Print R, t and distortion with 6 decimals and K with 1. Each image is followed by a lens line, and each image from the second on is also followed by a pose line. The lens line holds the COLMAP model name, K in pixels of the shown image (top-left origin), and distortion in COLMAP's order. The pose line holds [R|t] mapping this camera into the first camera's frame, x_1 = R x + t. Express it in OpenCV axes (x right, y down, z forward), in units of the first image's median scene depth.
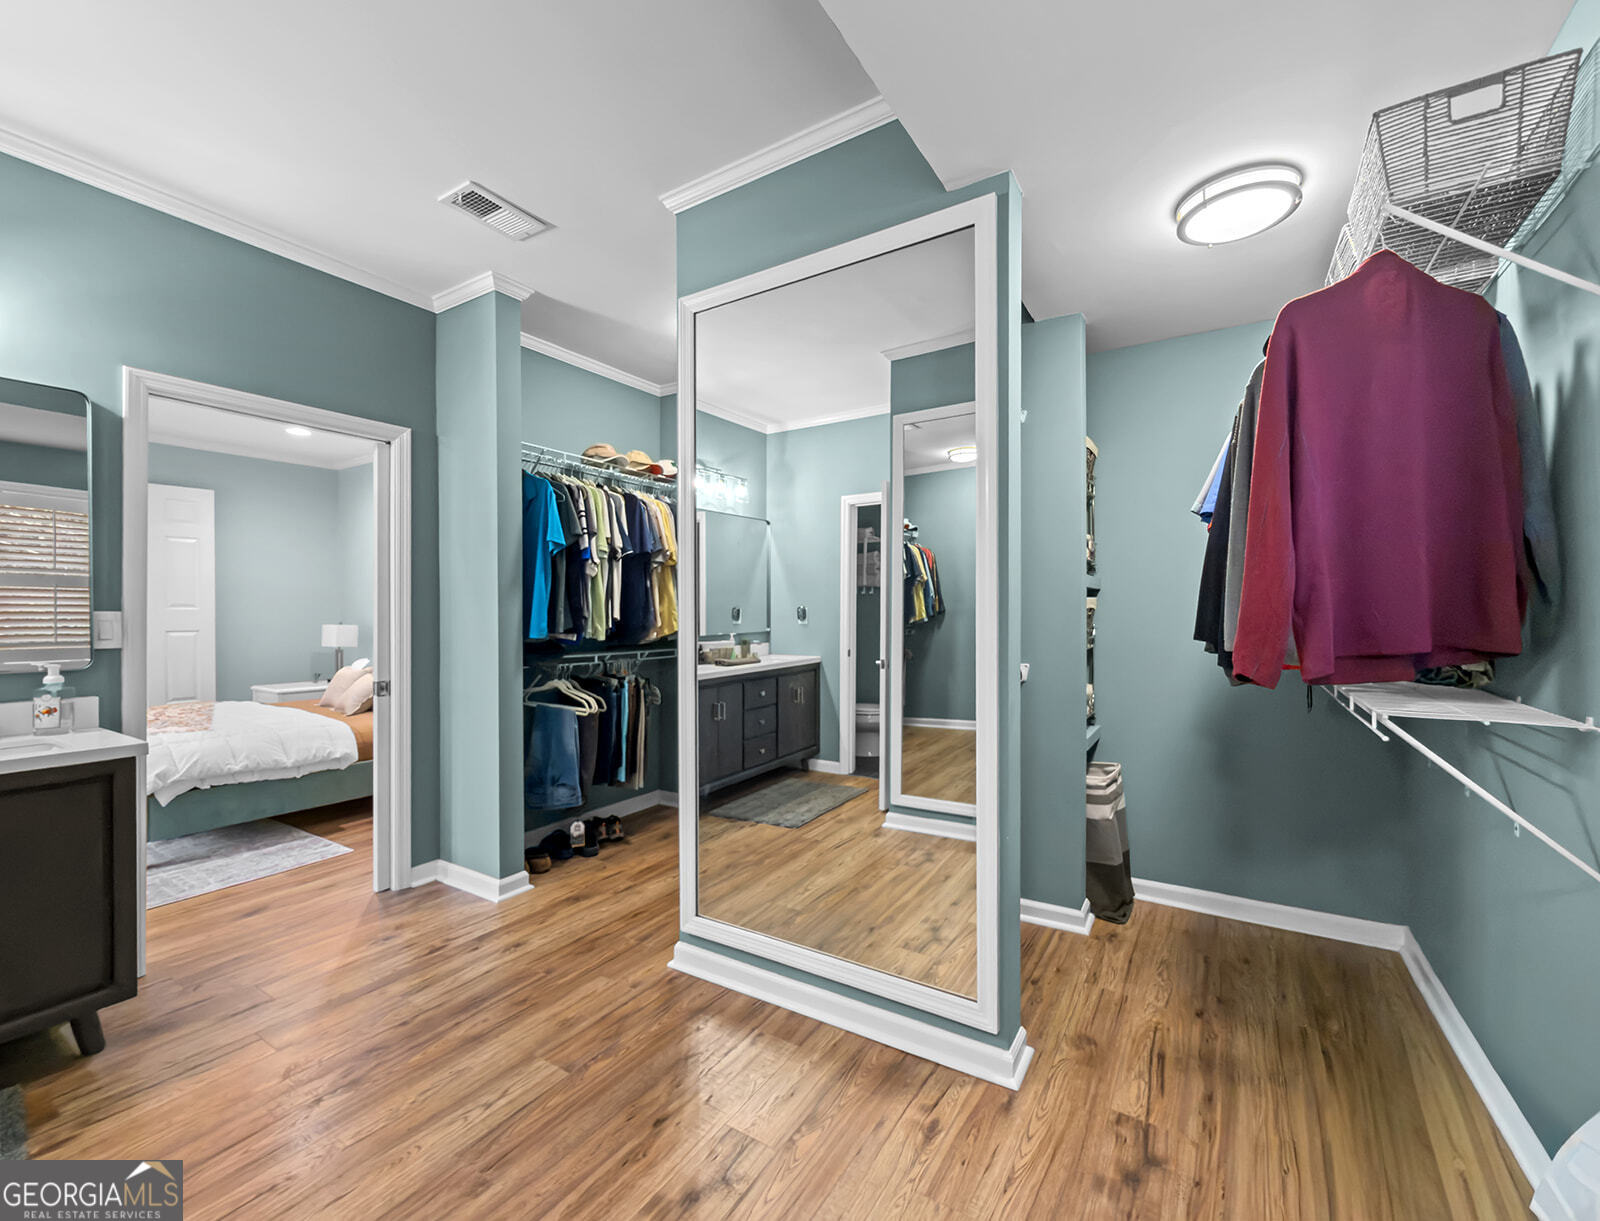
lens RADIAL K [[682.3, 0, 797.3], [0, 682.3, 610.3], [0, 0, 1]] dist [-0.002169, -0.000182]
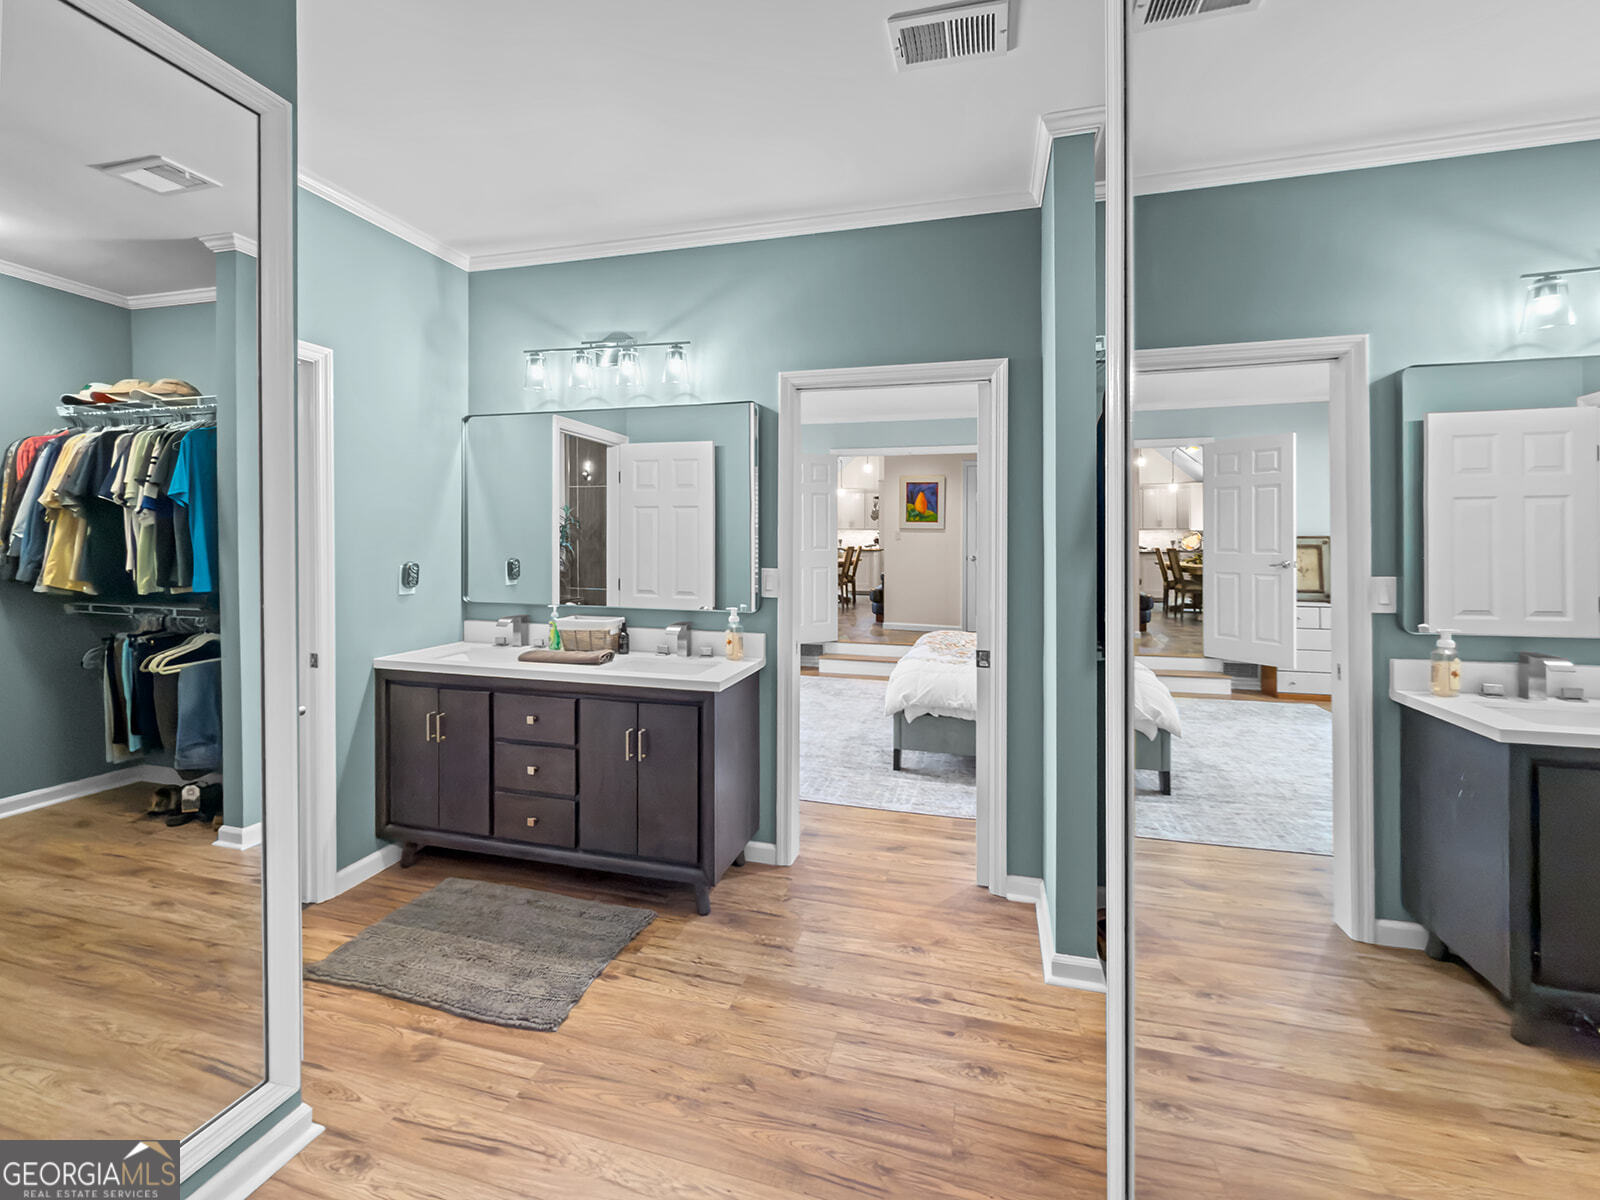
lens RADIAL K [[662.8, 0, 821.0], [0, 662.8, 540.6], [0, 0, 1]] dist [-0.000033, -0.000119]
pose [[0.311814, 0.002583, -0.950140, 0.173195], [-0.004796, 0.999988, 0.001145, -0.045945], [0.950131, 0.004200, 0.311823, 0.624209]]
